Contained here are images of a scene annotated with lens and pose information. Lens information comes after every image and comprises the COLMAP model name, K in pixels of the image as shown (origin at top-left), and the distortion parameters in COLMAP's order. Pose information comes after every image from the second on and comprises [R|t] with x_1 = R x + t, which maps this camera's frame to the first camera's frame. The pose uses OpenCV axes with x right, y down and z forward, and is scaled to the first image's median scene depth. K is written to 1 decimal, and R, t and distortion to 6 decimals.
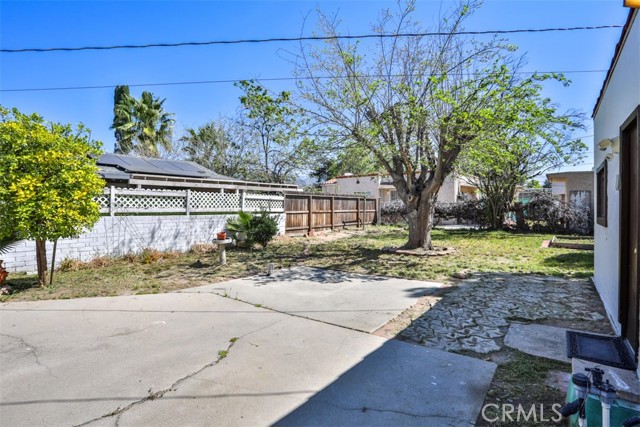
lens RADIAL K [[327.5, 0, 319.8], [0, 327.5, 208.6], [0, 0, 1]] dist [-0.072751, 0.031488]
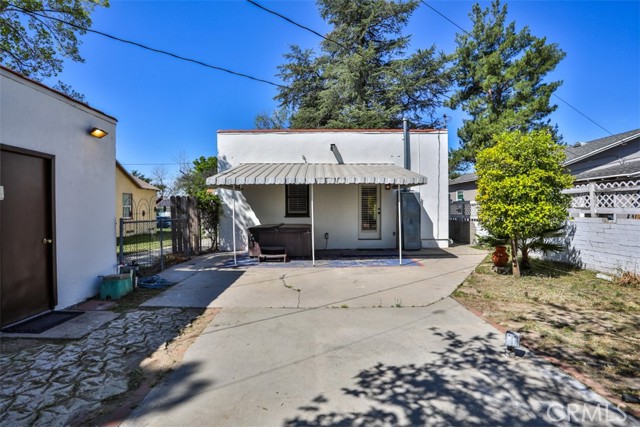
lens RADIAL K [[327.5, 0, 319.8], [0, 327.5, 208.6], [0, 0, 1]] dist [-0.072751, 0.031488]
pose [[-0.788733, 0.008133, -0.614682, 0.161239], [0.008223, 0.999963, 0.002679, -0.005060], [0.614681, -0.002941, -0.788770, 0.565448]]
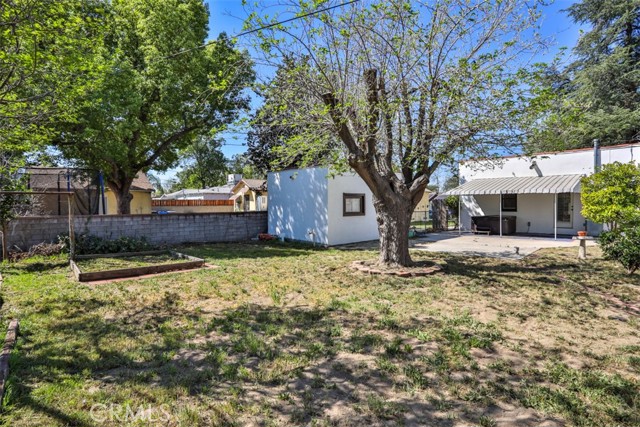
lens RADIAL K [[327.5, 0, 319.8], [0, 327.5, 208.6], [0, 0, 1]] dist [-0.072751, 0.031488]
pose [[-0.988507, 0.005778, 0.151063, 0.245895], [0.007675, 0.999899, 0.011975, -0.014604], [-0.150979, 0.012997, -0.988452, 1.225362]]
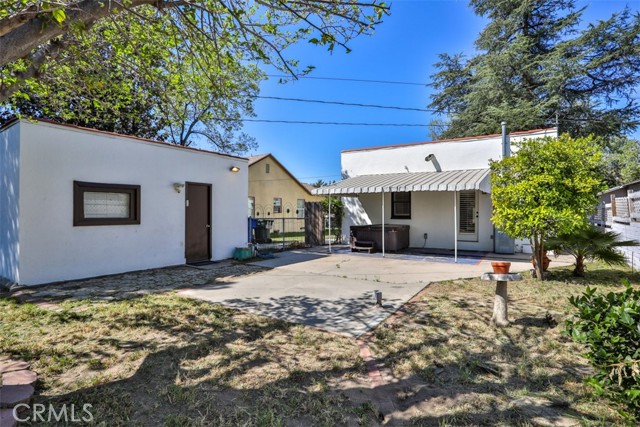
lens RADIAL K [[327.5, 0, 319.8], [0, 327.5, 208.6], [0, 0, 1]] dist [-0.072751, 0.031488]
pose [[-0.997377, -0.000471, -0.072384, 0.013123], [0.000307, 0.999942, -0.010736, -0.002704], [0.072385, -0.010730, -0.997319, 0.812057]]
